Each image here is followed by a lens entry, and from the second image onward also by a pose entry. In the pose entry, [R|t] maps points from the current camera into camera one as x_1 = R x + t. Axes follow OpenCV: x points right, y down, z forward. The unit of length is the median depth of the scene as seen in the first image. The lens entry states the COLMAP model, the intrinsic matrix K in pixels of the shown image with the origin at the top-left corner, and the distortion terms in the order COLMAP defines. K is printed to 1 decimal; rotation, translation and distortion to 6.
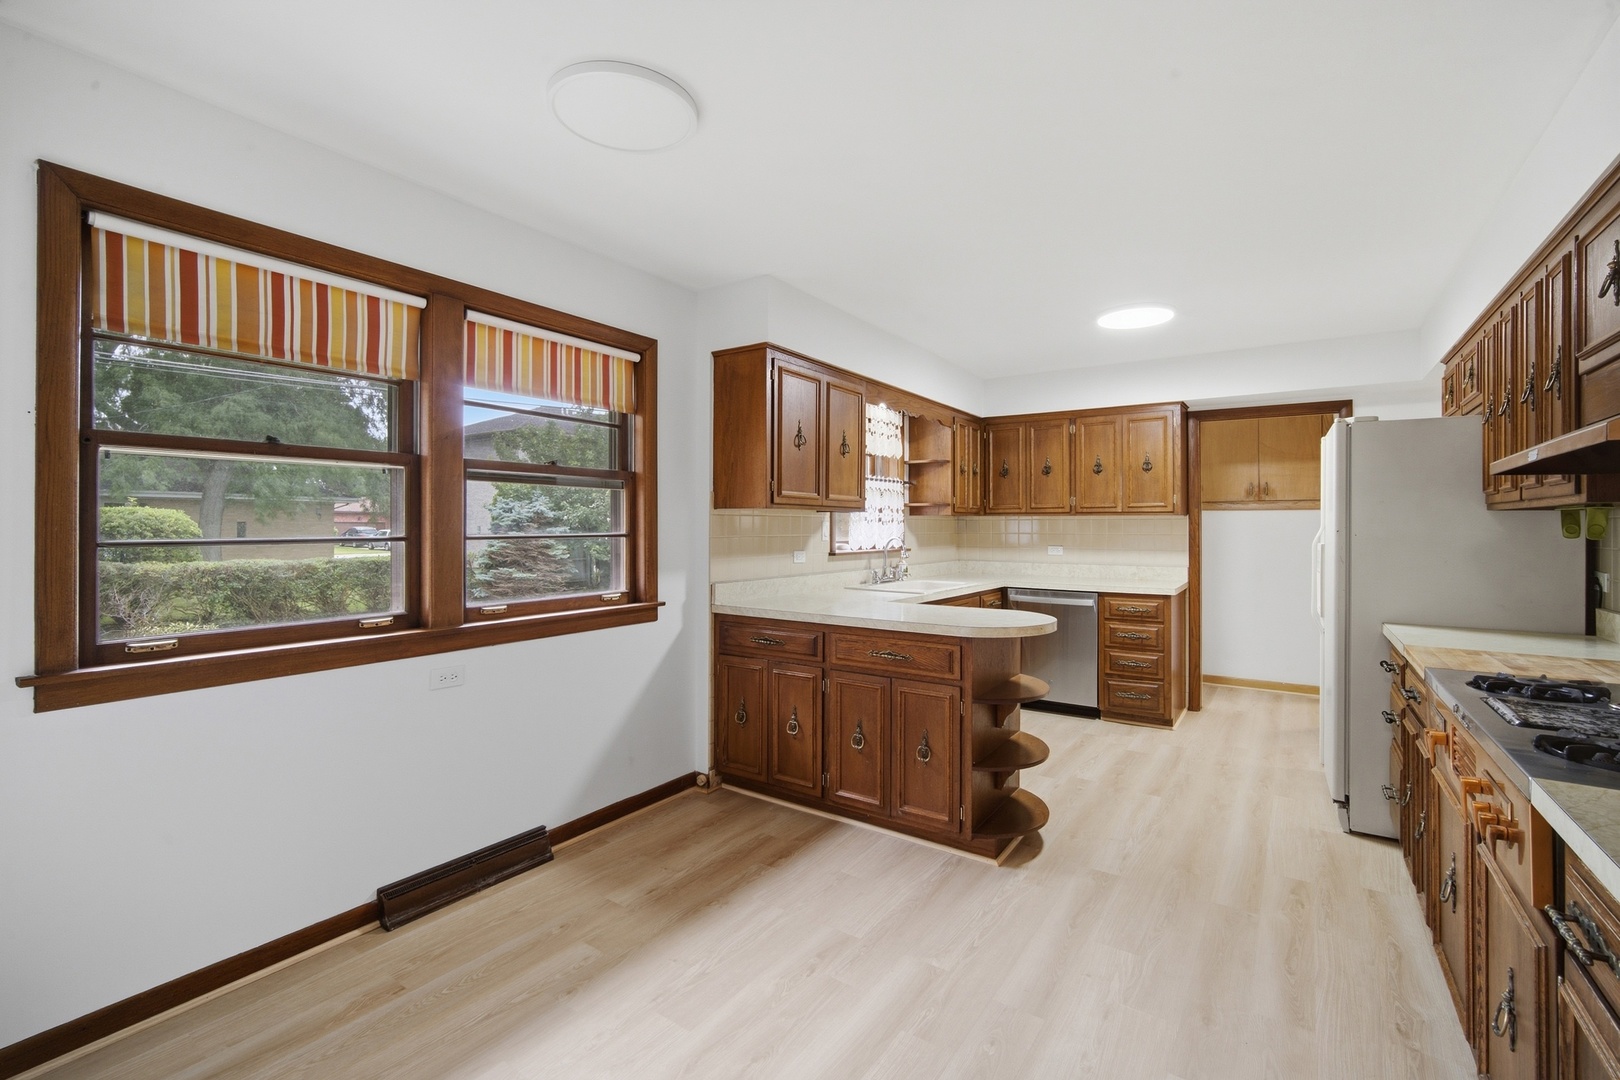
lens RADIAL K [[714.9, 0, 810.9], [0, 714.9, 525.2], [0, 0, 1]] dist [-0.002309, -0.000267]
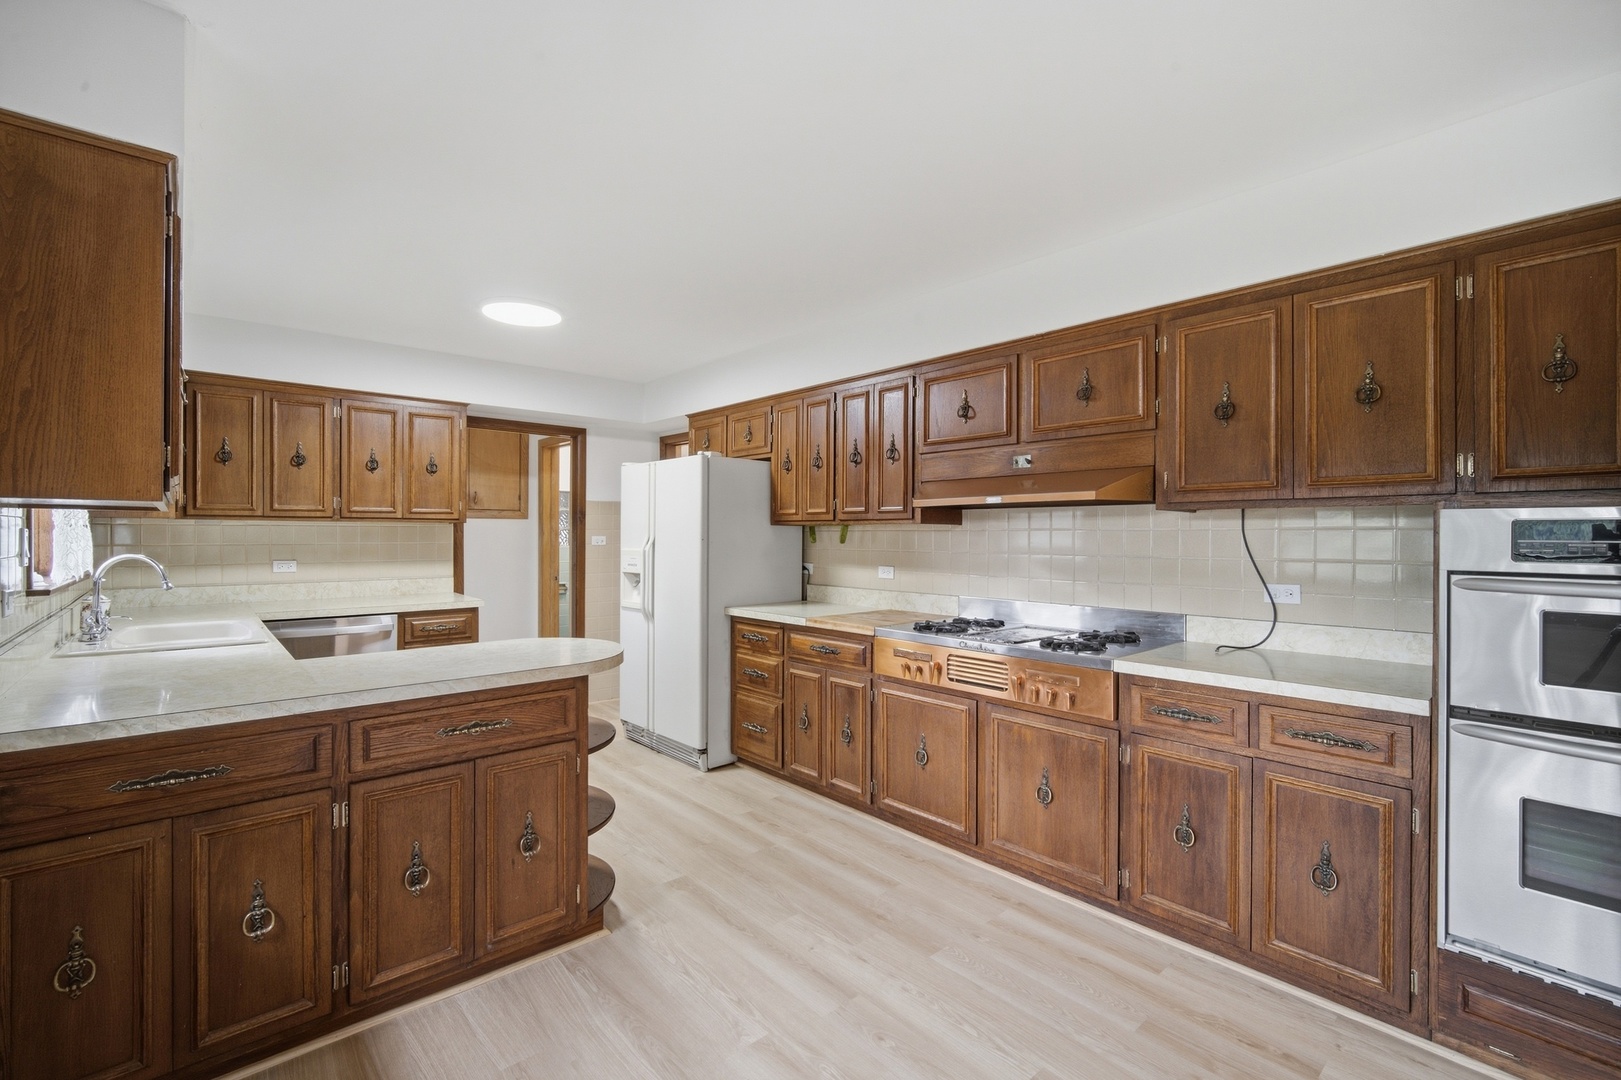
lens RADIAL K [[713.0, 0, 810.5], [0, 713.0, 540.0], [0, 0, 1]] dist [-0.000502, 0.000115]
pose [[0.245981, -0.010523, 0.969218, -0.419345], [-0.004526, 0.999918, 0.012005, -0.006908], [-0.969264, -0.007339, 0.245913, 0.462889]]
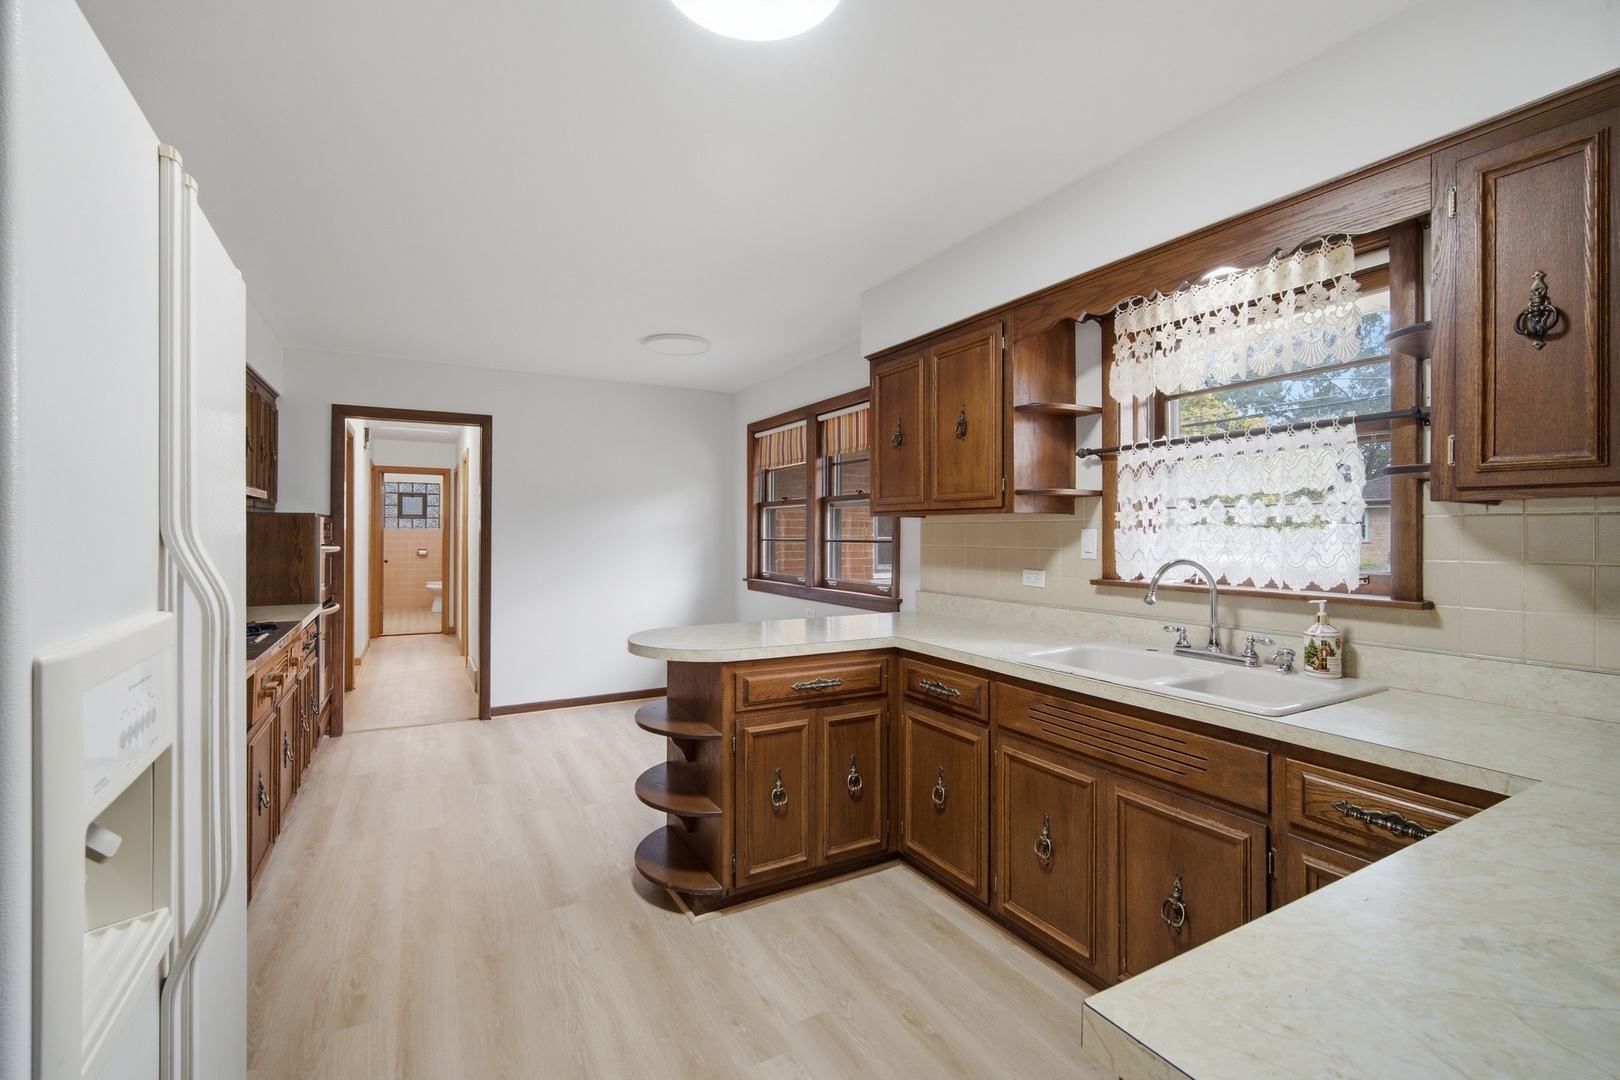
lens RADIAL K [[704.4, 0, 805.9], [0, 704.4, 532.8], [0, 0, 1]] dist [0.001239, 0.000150]
pose [[-0.448293, 0.000194, -0.893887, 0.889684], [0.000206, 1.000000, 0.000114, -0.001450], [0.893887, -0.000133, -0.448293, 1.380075]]
